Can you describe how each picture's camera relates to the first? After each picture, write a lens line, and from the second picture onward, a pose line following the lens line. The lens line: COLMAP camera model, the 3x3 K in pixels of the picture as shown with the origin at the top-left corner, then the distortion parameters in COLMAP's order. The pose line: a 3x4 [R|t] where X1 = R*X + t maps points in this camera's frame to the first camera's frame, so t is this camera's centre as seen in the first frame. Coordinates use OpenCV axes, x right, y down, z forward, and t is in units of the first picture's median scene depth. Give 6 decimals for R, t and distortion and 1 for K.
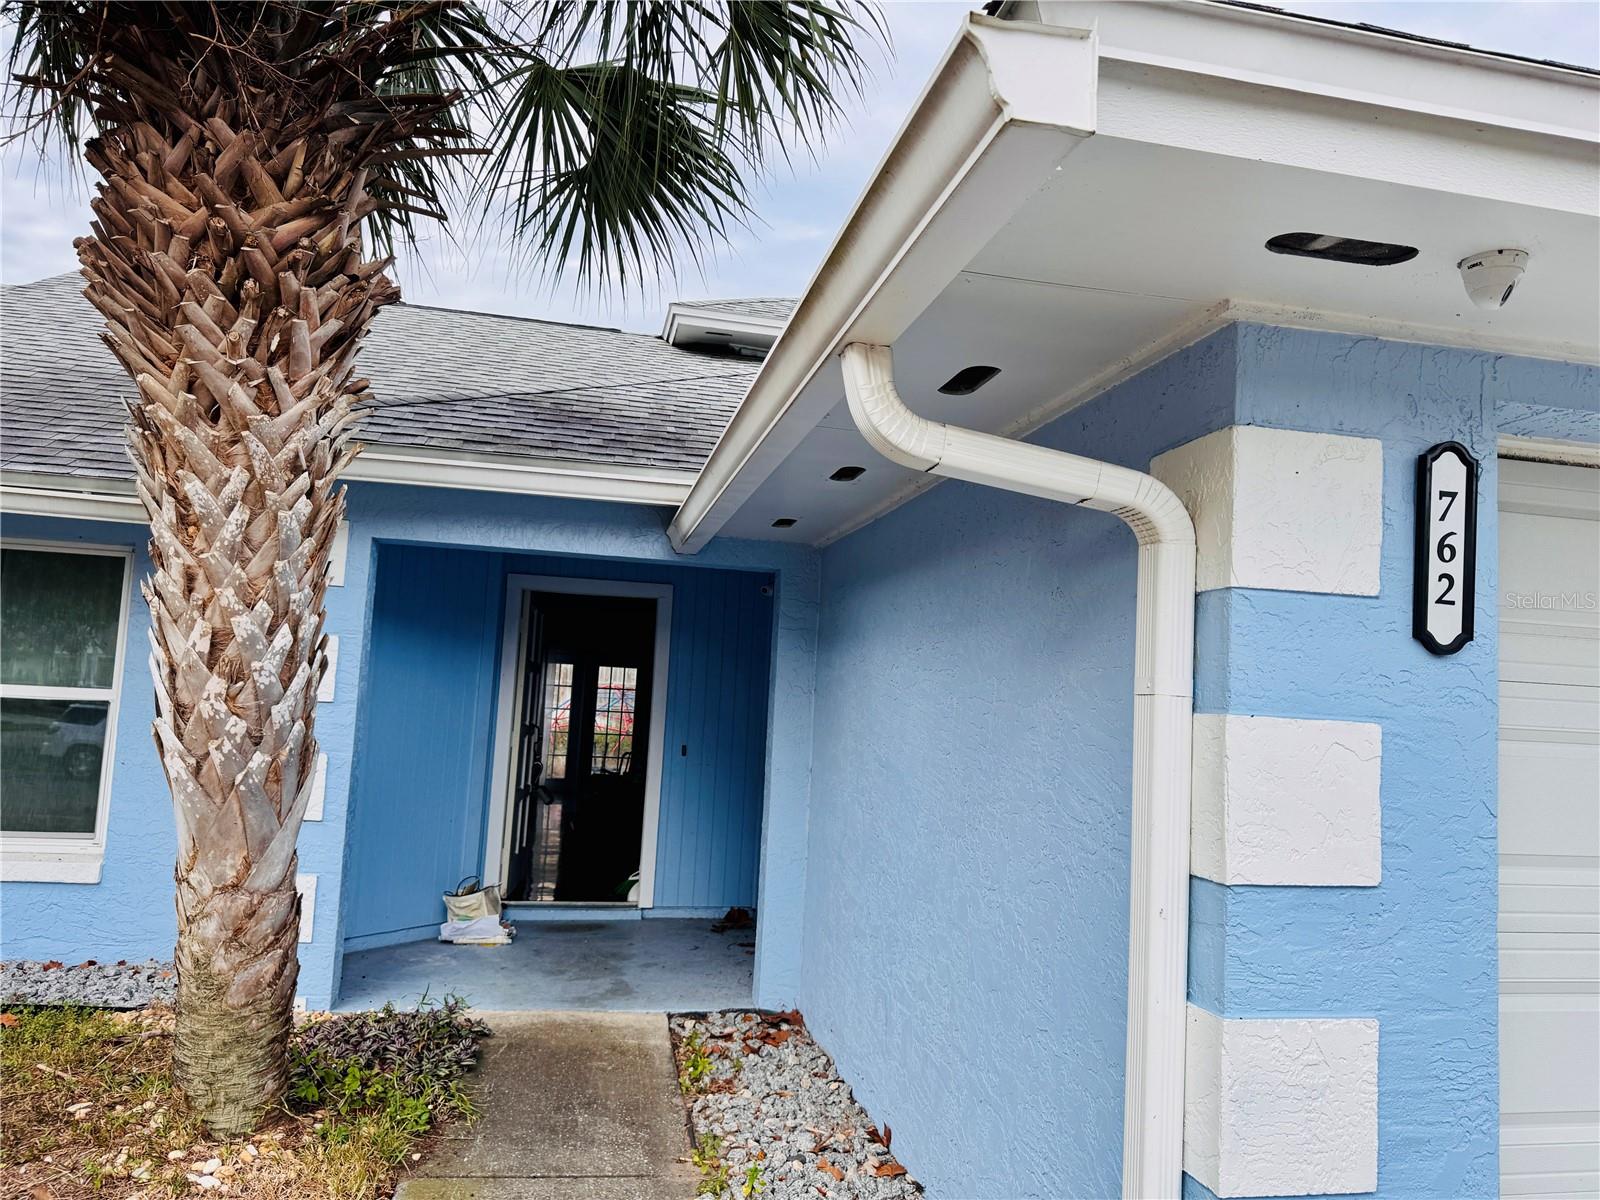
lens RADIAL K [[1118.1, 0, 802.1], [0, 1118.1, 602.7], [0, 0, 1]] dist [0.055383, -0.067921]
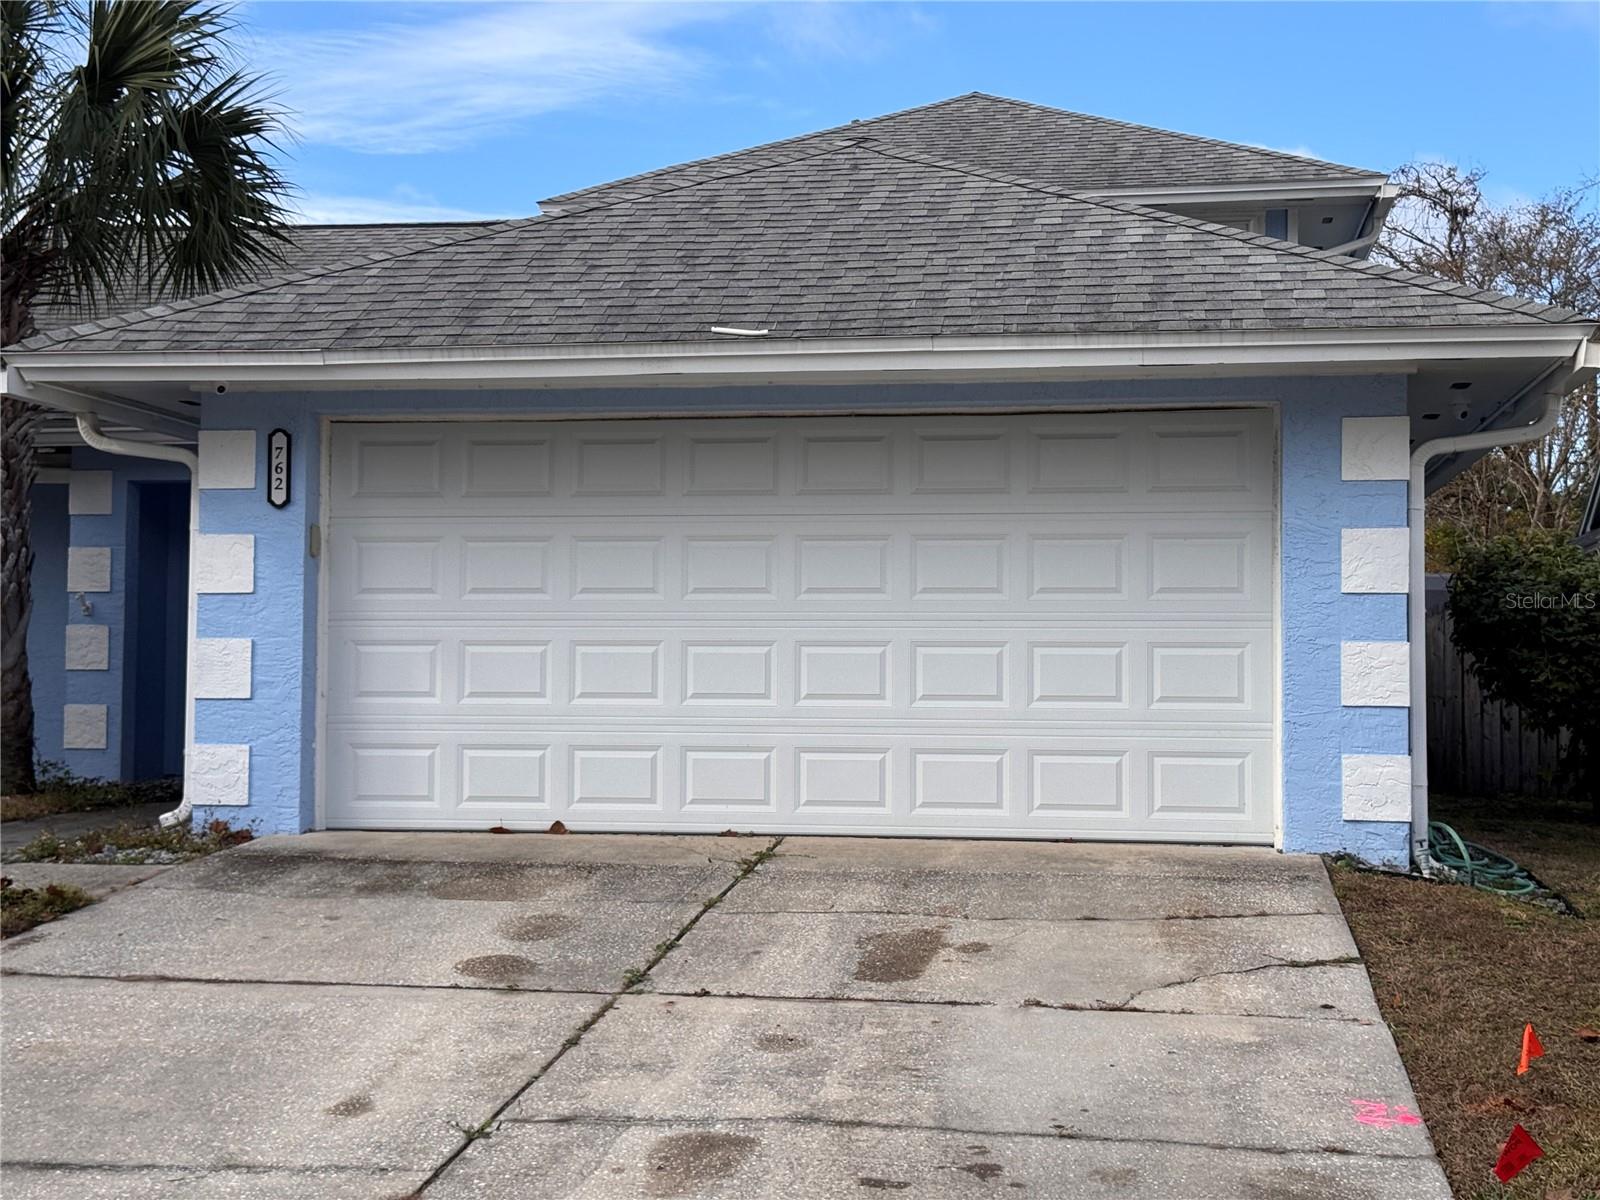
lens RADIAL K [[2221.9, 0, 803.7], [0, 2221.9, 611.0], [0, 0, 1]] dist [0.125142, 0.000000]
pose [[0.938134, -0.057966, -0.341387, 3.028613], [0.072197, 0.996965, 0.029117, 0.192347], [0.338663, -0.051963, 0.939472, -3.083473]]
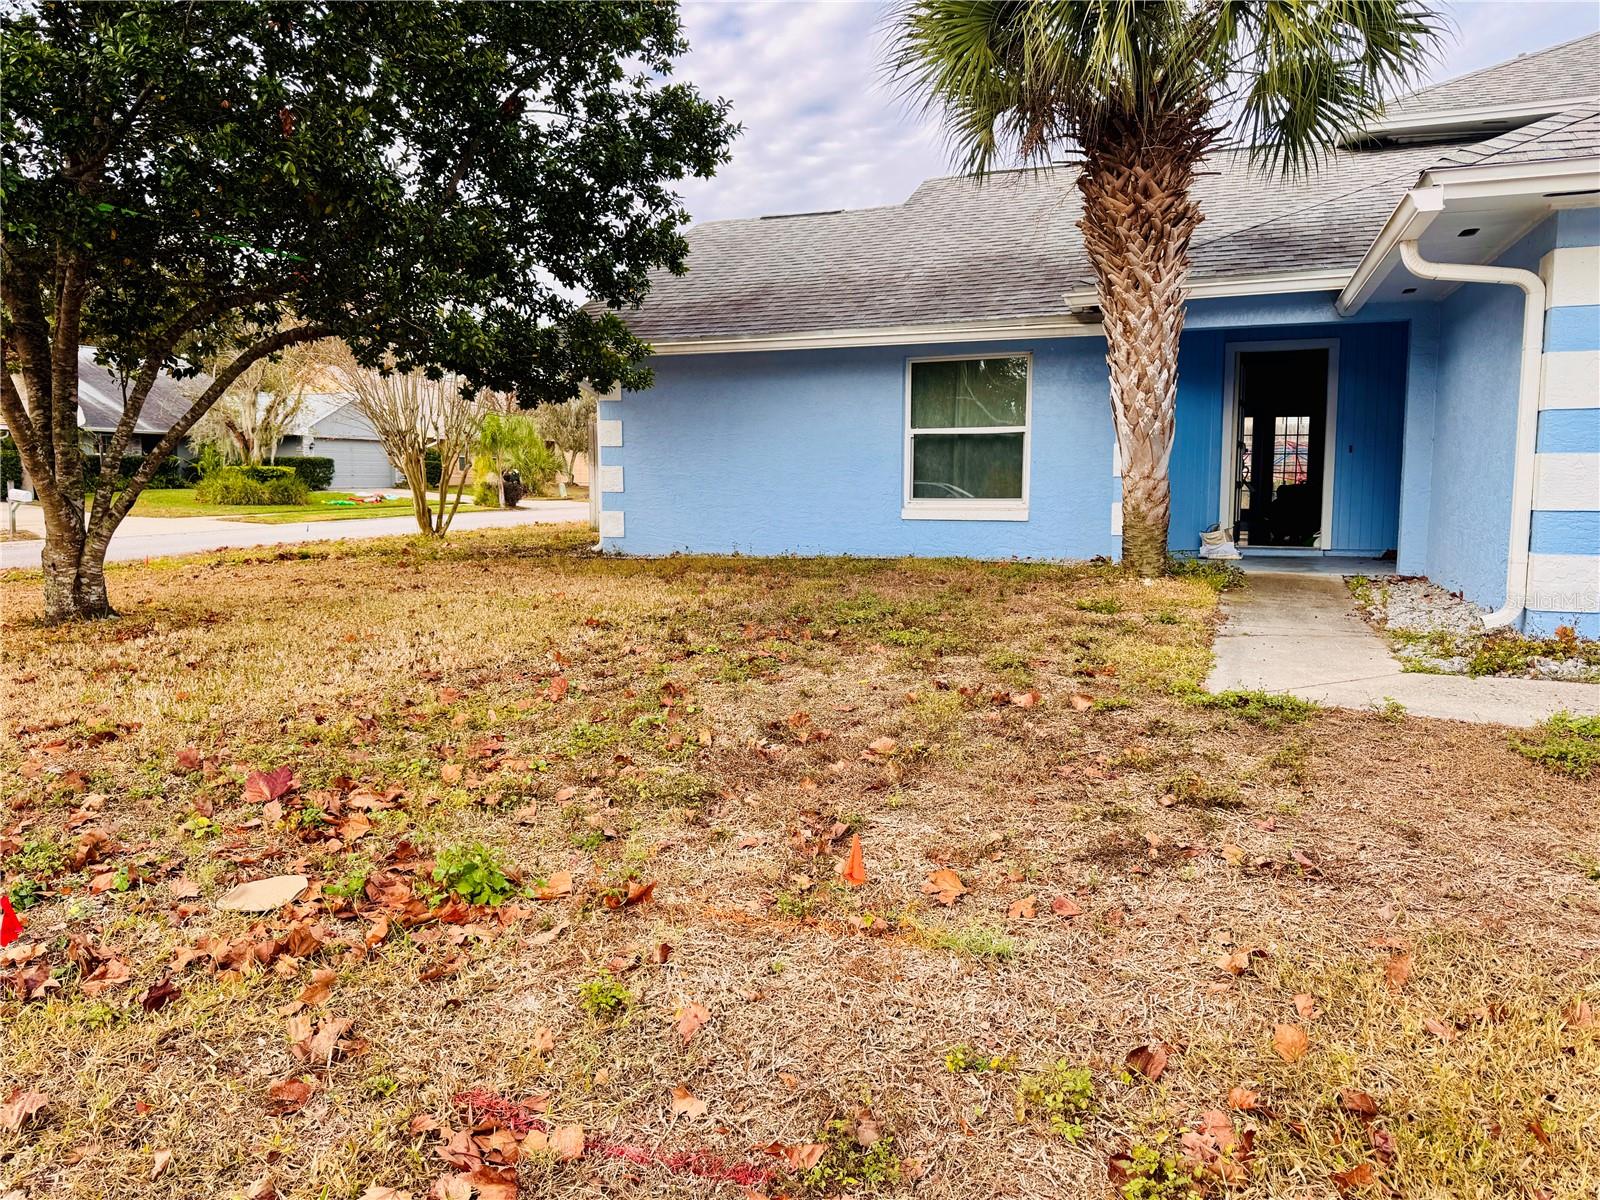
lens RADIAL K [[1118.1, 0, 810.9], [0, 1118.1, 584.6], [0, 0, 1]] dist [0.055383, -0.067921]
pose [[0.848292, -0.000427, -0.529529, 0.256275], [0.091854, 0.984959, 0.146353, 0.073031], [0.521502, -0.172790, 0.835571, -2.114605]]
